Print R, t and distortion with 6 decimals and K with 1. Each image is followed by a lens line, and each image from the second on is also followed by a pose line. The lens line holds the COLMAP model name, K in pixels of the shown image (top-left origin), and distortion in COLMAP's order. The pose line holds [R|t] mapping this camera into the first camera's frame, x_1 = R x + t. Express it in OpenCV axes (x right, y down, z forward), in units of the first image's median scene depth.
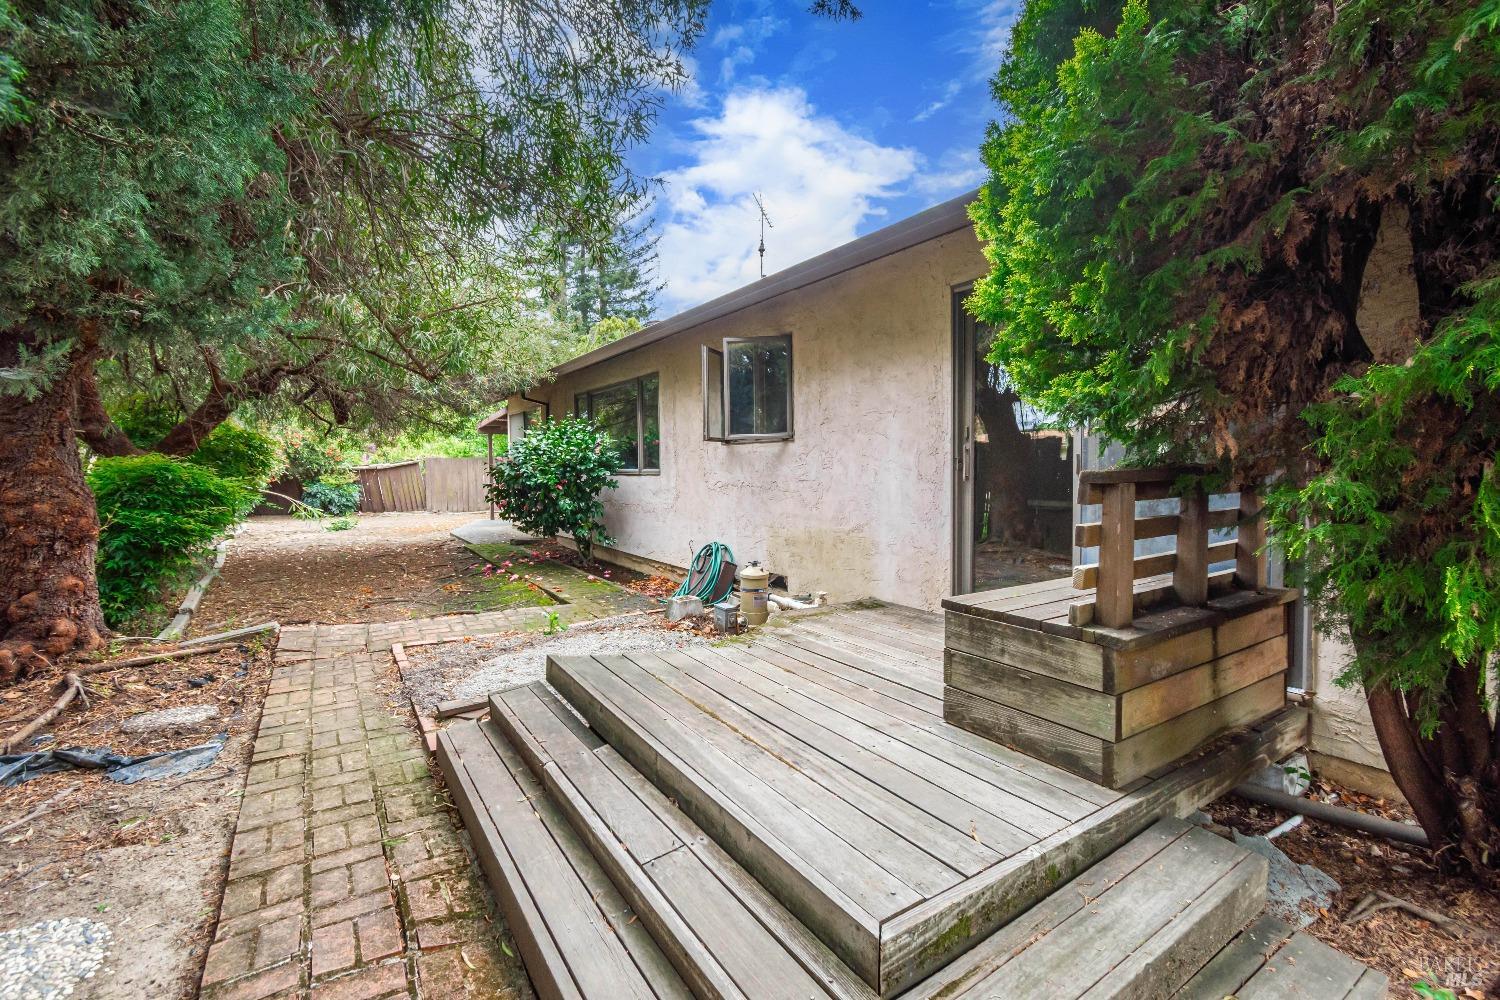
lens RADIAL K [[715.3, 0, 751.8], [0, 715.3, 503.5], [0, 0, 1]] dist [0.000485, 0.000711]
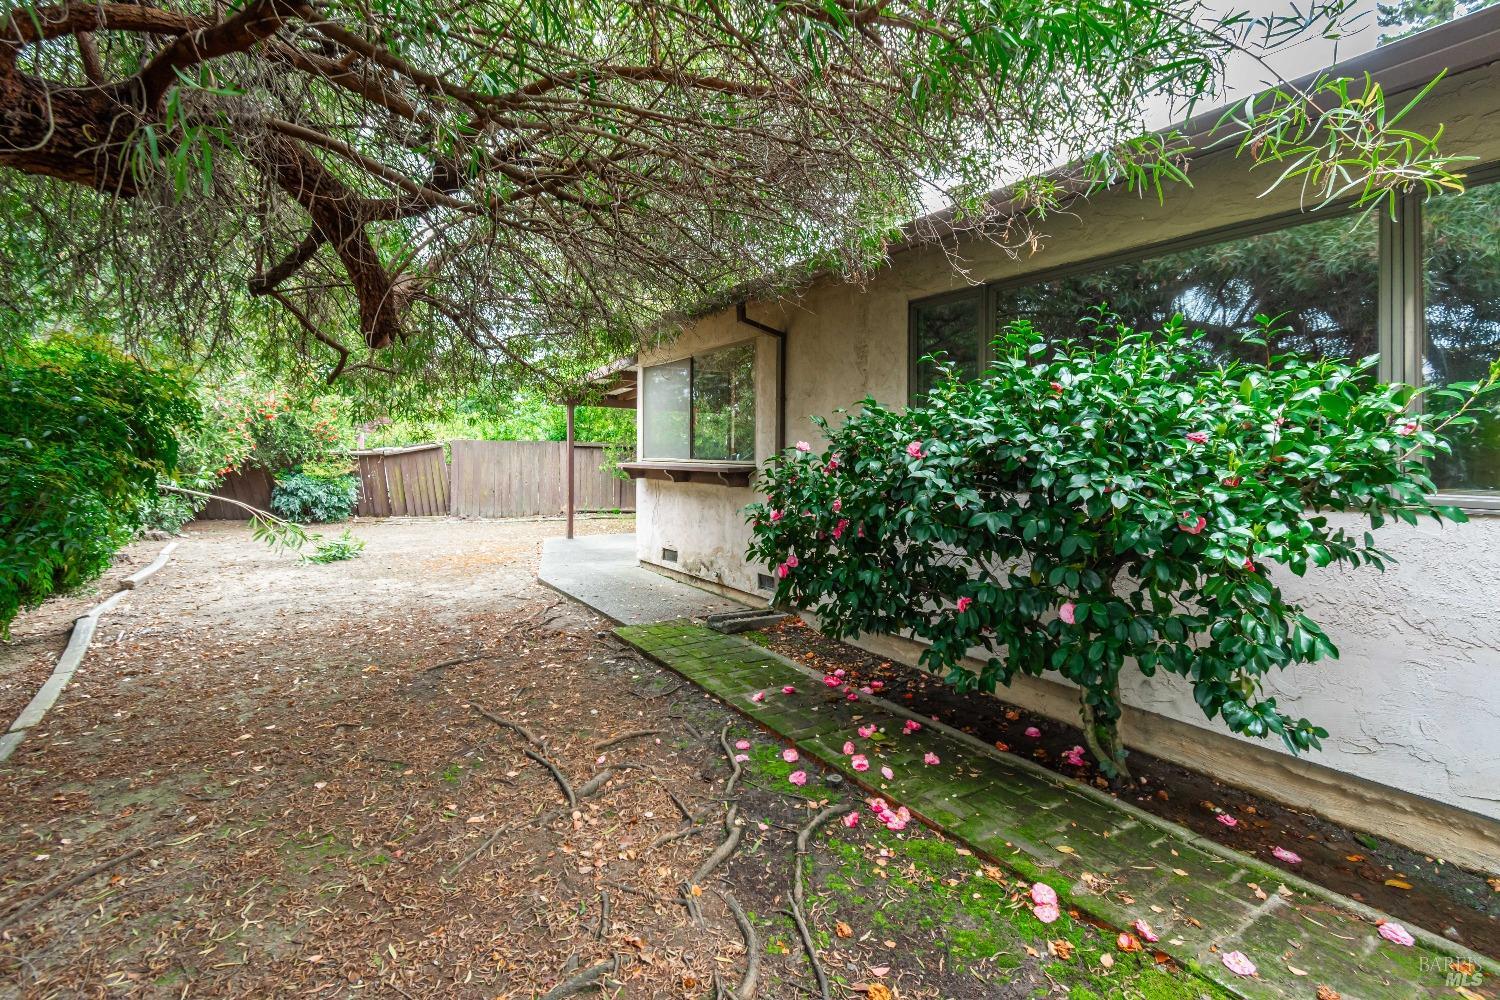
lens RADIAL K [[715.3, 0, 747.7], [0, 715.3, 454.4], [0, 0, 1]] dist [0.000485, 0.000711]
pose [[0.999522, 0.023011, 0.020653, -0.339821], [-0.021864, 0.998293, -0.054150, -0.034616], [-0.021864, 0.053672, 0.998319, 0.546276]]
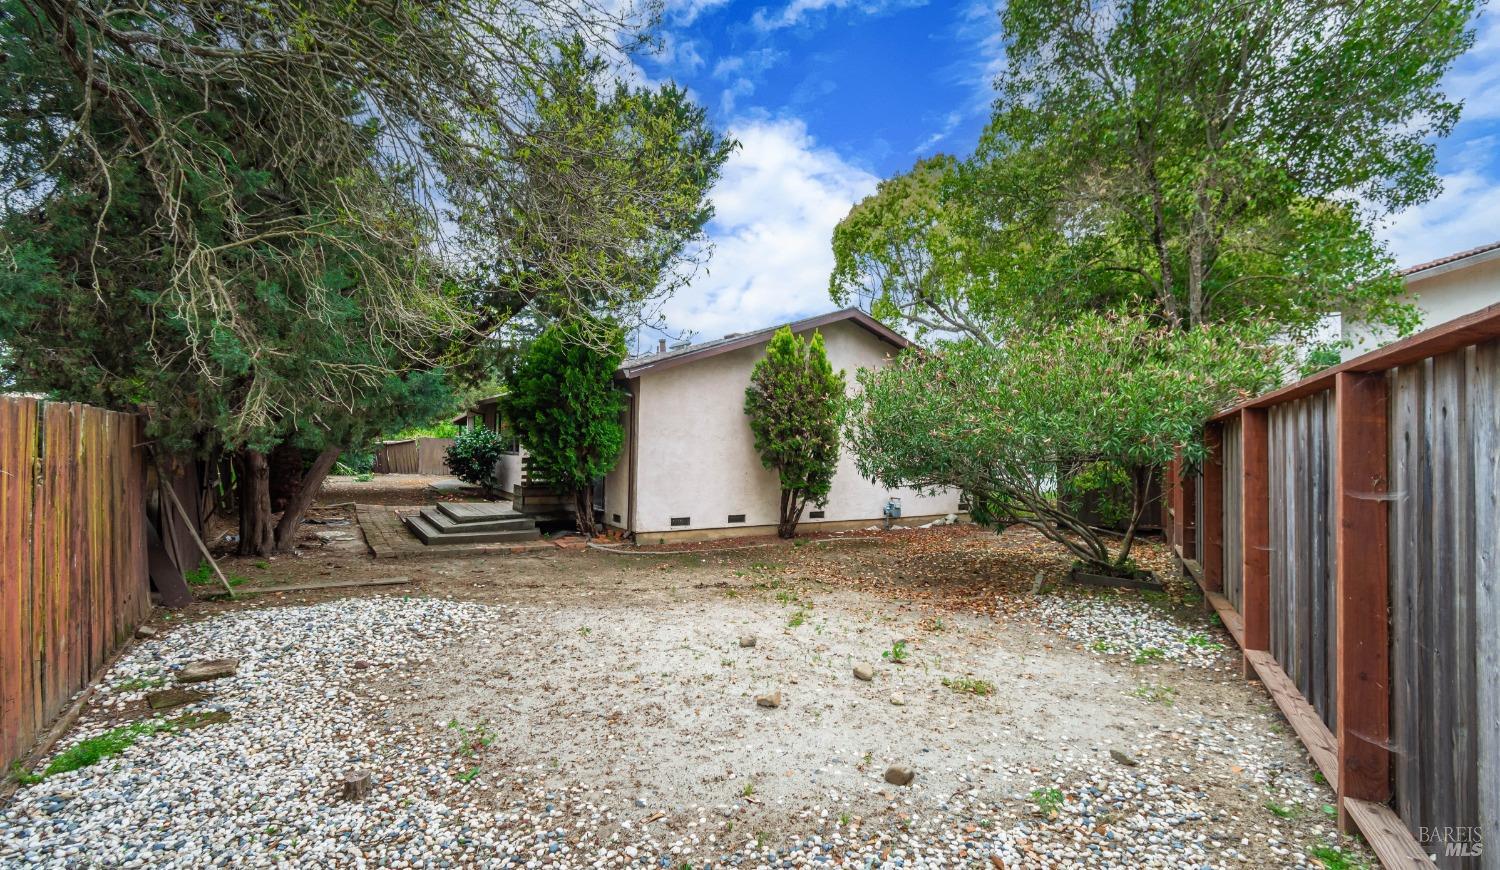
lens RADIAL K [[687.9, 0, 751.4], [0, 687.9, 432.8], [0, 0, 1]] dist [0.000248, -0.000010]
pose [[0.999338, 0.034601, 0.011200, 0.419040], [-0.033655, 0.996552, -0.075832, 0.020911], [-0.013785, 0.075405, 0.997058, -0.848184]]
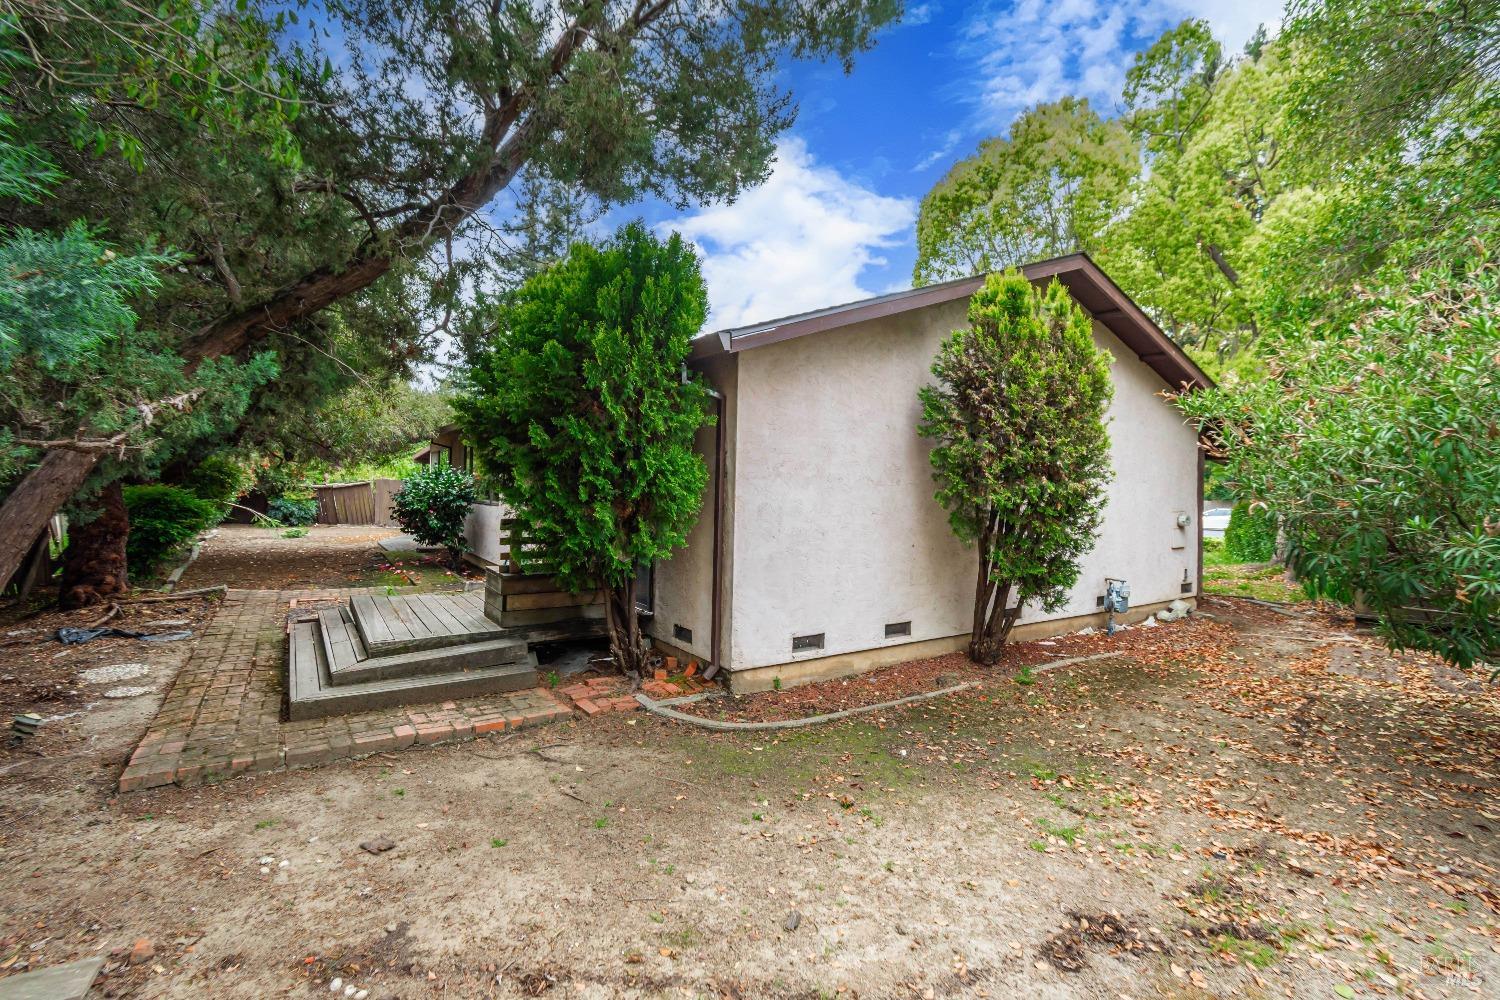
lens RADIAL K [[715.3, 0, 748.6], [0, 715.3, 498.9], [0, 0, 1]] dist [0.000485, 0.000711]
pose [[0.999232, 0.035483, 0.016612, 0.267489], [-0.034764, 0.998524, -0.041737, -0.007769], [-0.018069, 0.041127, 0.998991, -0.361440]]
